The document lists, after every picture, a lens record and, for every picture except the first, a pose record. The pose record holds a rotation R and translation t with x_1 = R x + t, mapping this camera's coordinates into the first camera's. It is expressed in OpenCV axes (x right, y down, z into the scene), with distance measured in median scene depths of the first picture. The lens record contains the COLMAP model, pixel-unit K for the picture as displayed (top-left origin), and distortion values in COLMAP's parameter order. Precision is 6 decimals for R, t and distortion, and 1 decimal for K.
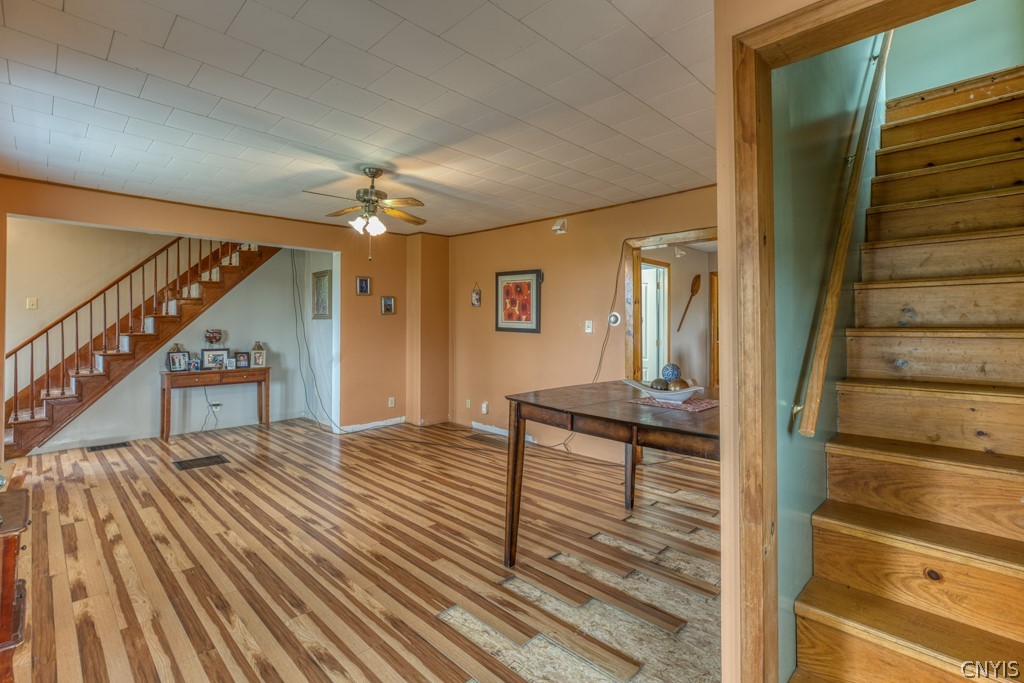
lens RADIAL K [[469.8, 0, 517.1], [0, 469.8, 324.9], [0, 0, 1]] dist [-0.000746, 0.000337]
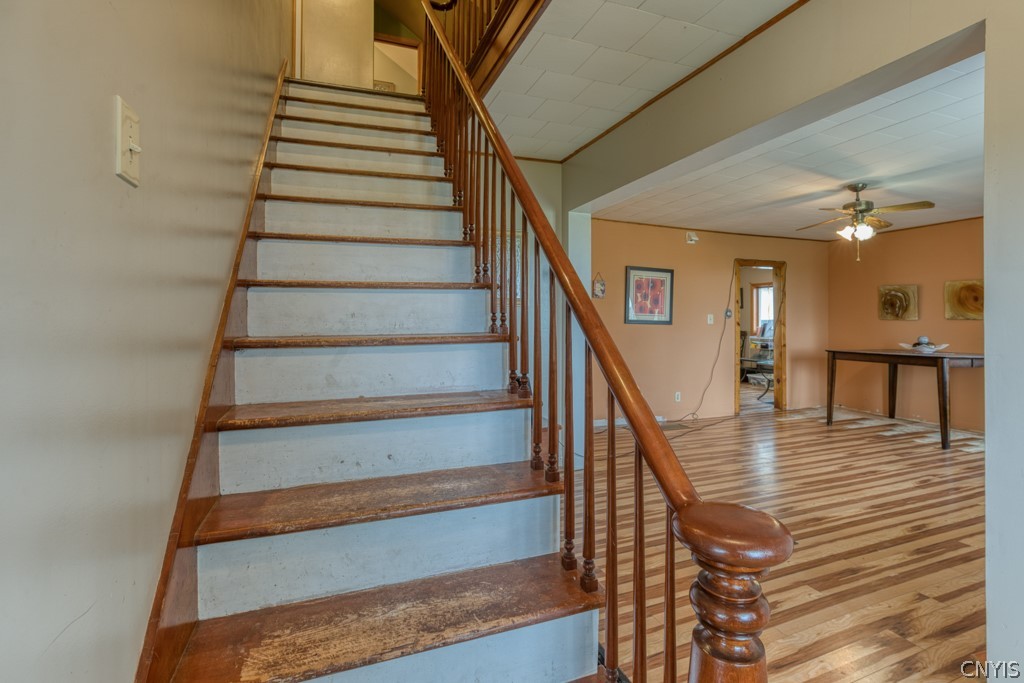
lens RADIAL K [[469.8, 0, 517.1], [0, 469.8, 324.9], [0, 0, 1]] dist [-0.000746, 0.000337]
pose [[0.399583, -0.010907, 0.916632, -1.156632], [-0.000839, 0.999924, 0.012263, 0.004088], [-0.916697, -0.005669, 0.399544, 0.877093]]
